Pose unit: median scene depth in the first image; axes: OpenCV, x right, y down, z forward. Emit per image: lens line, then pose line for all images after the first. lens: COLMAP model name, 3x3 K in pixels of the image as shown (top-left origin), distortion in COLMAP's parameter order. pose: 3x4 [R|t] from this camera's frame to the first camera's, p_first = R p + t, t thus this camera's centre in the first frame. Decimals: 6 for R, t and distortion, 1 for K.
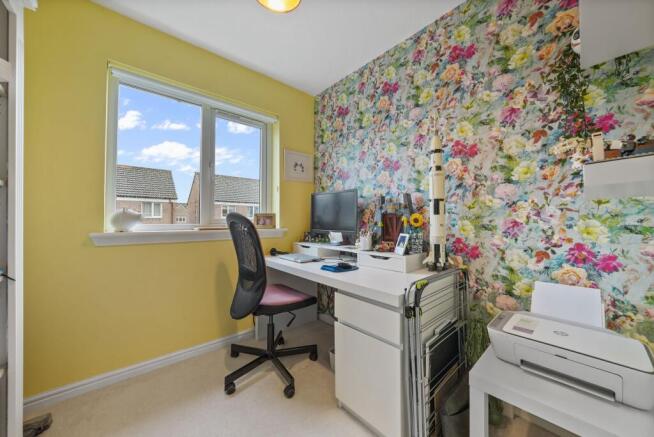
lens RADIAL K [[231.4, 0, 327.3], [0, 231.4, 217.9], [0, 0, 1]] dist [-0.010656, 0.001273]
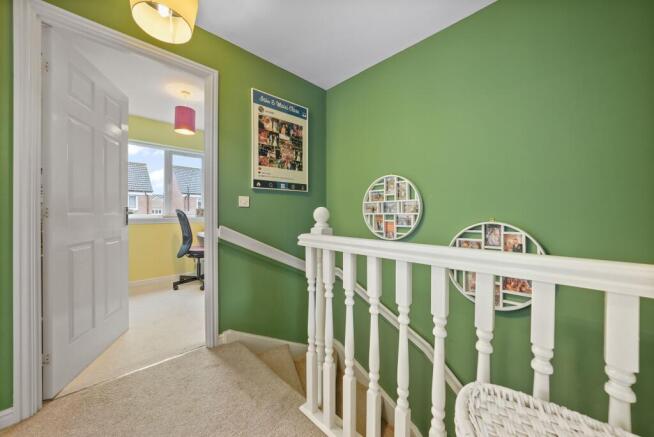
lens RADIAL K [[245.3, 0, 327.6], [0, 245.3, 215.3], [0, 0, 1]] dist [0.000427, 0.000015]
pose [[0.999198, 0.005074, 0.039719, 0.750233], [-0.005831, 0.999803, 0.018979, -0.009614], [-0.039615, -0.019195, 0.999031, -1.120036]]
